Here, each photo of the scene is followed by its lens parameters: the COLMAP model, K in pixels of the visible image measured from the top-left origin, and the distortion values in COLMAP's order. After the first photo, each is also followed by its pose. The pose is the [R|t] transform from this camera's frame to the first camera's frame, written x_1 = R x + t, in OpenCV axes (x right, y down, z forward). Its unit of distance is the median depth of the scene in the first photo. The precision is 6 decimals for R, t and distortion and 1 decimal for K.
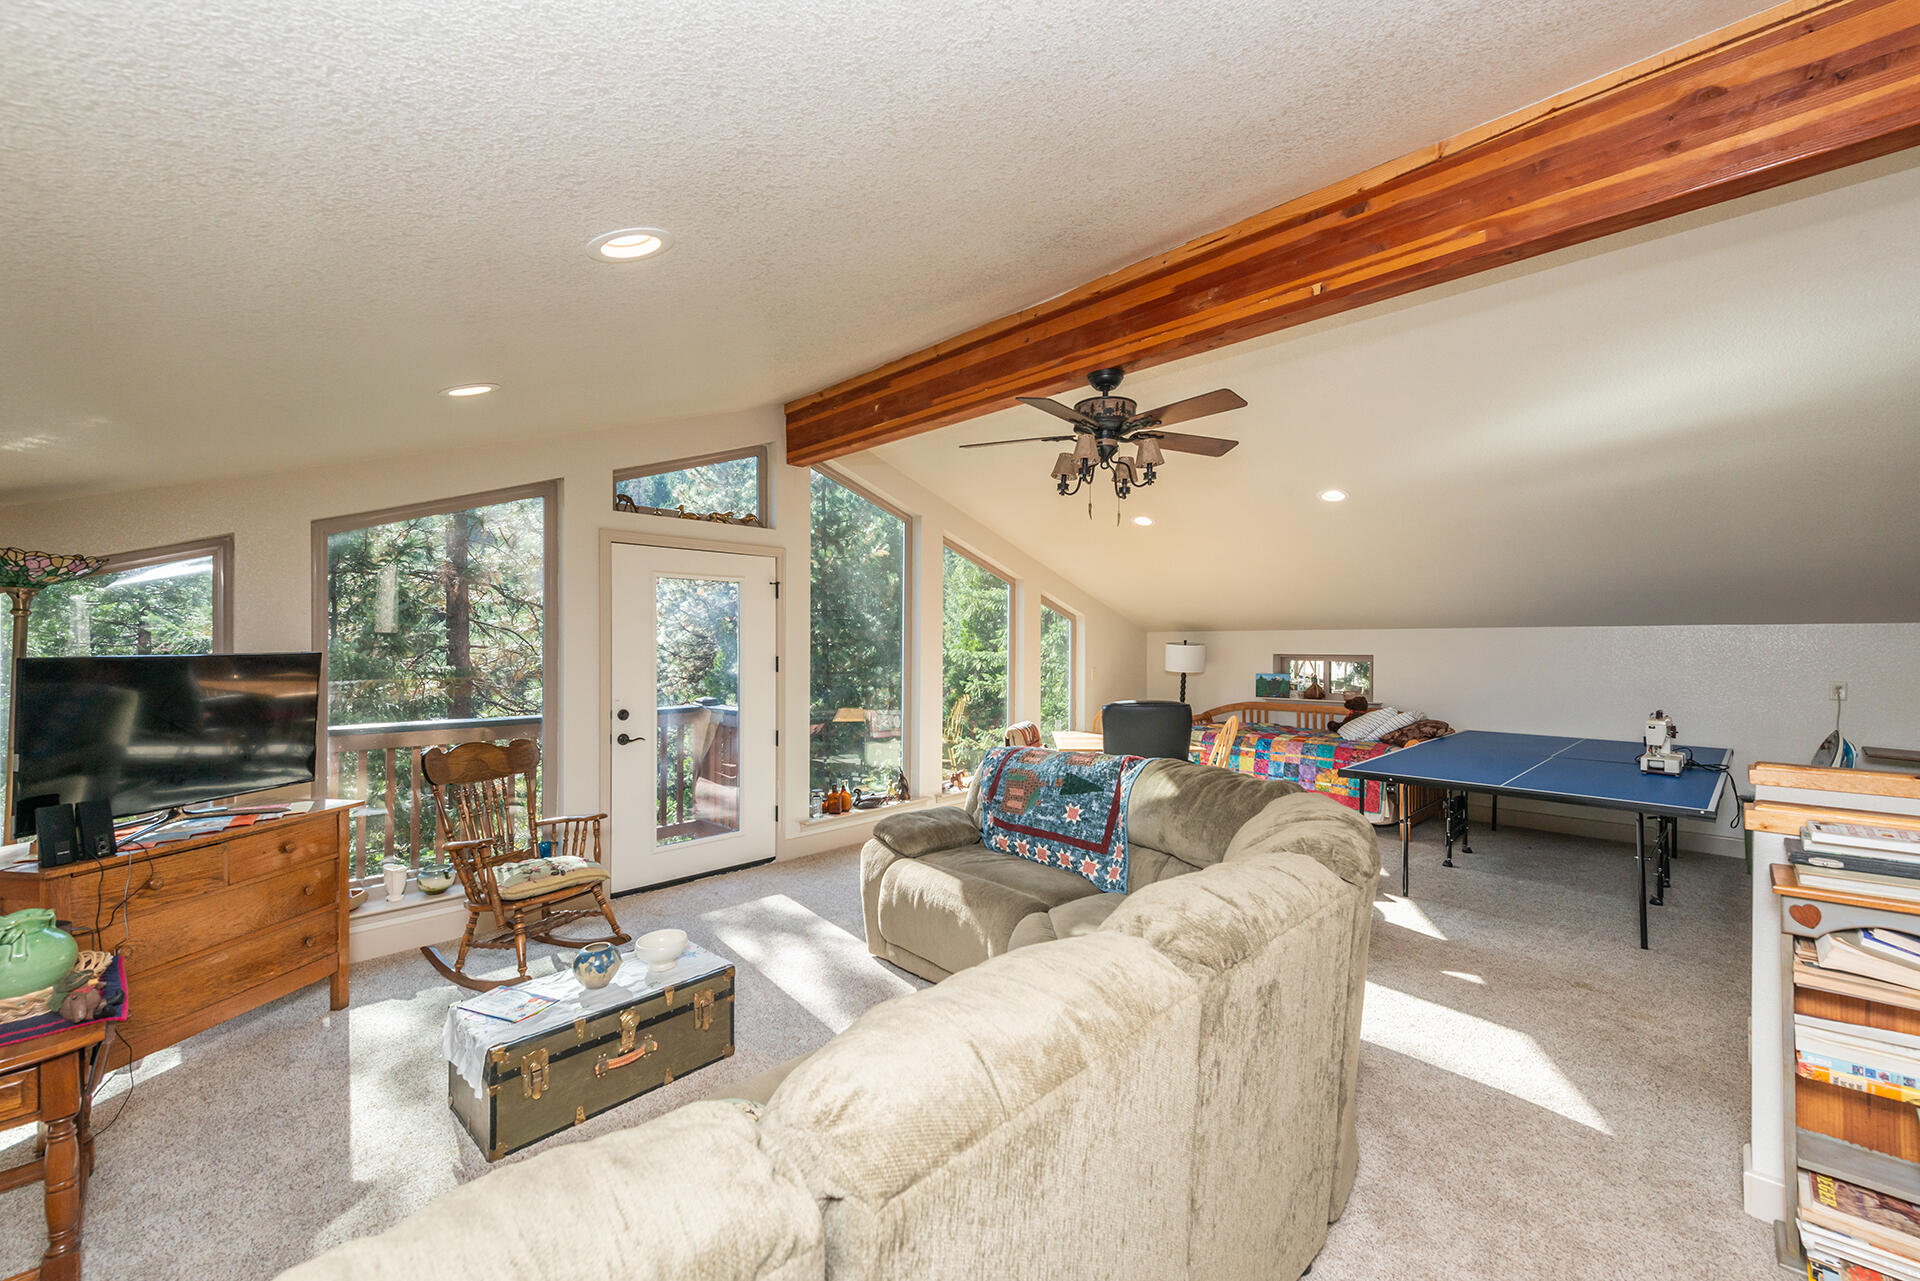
lens RADIAL K [[750.8, 0, 964.7], [0, 750.8, 641.8], [0, 0, 1]] dist [0.005122, -0.001241]
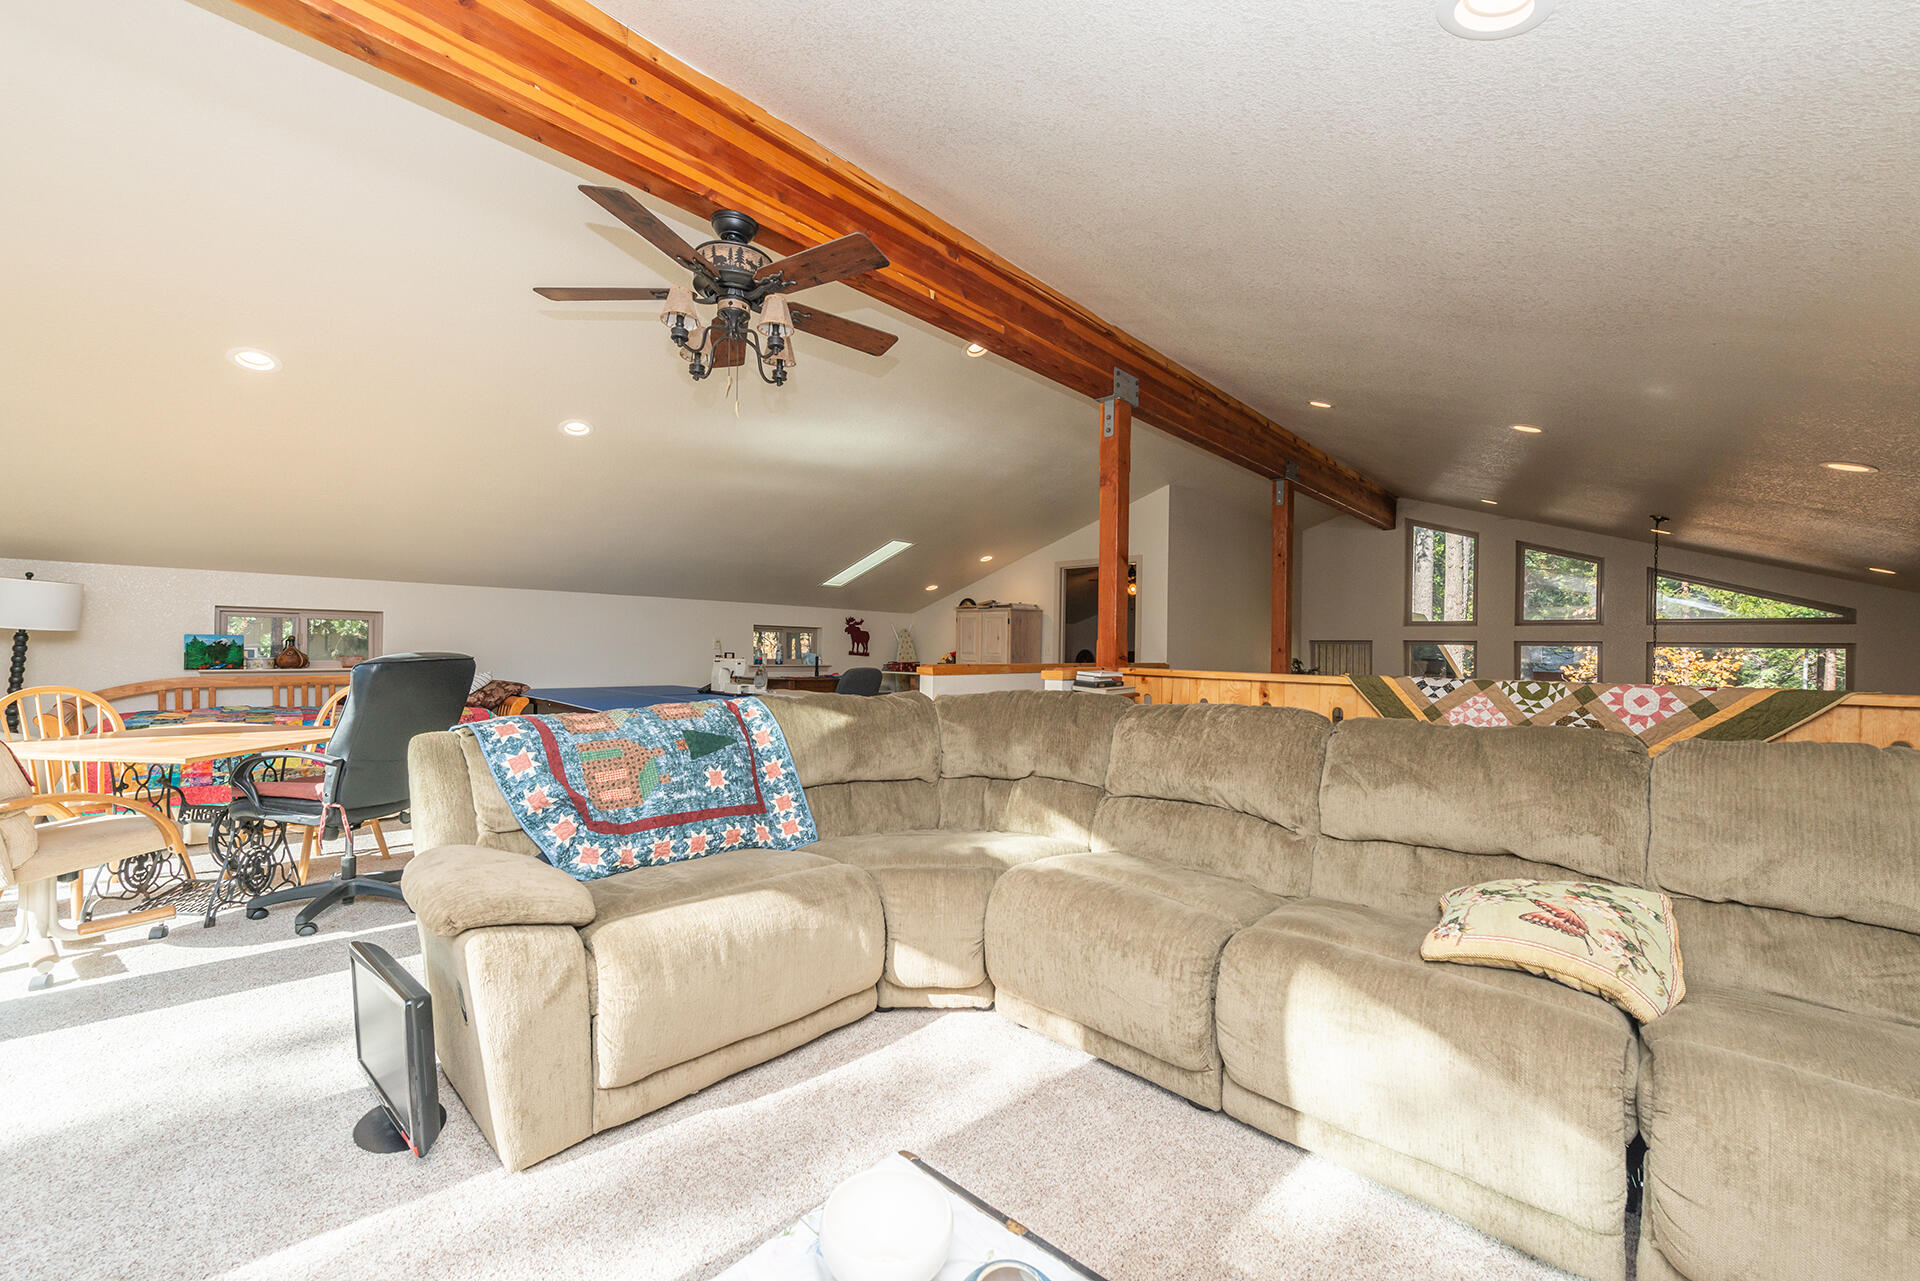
lens RADIAL K [[750.8, 0, 964.6], [0, 750.8, 645.6], [0, 0, 1]] dist [0.005122, -0.001241]
pose [[-0.028991, 0.001548, 0.999578, -0.624728], [-0.018525, 0.999826, -0.002086, 0.092437], [-0.999408, -0.018578, -0.028958, 0.779517]]
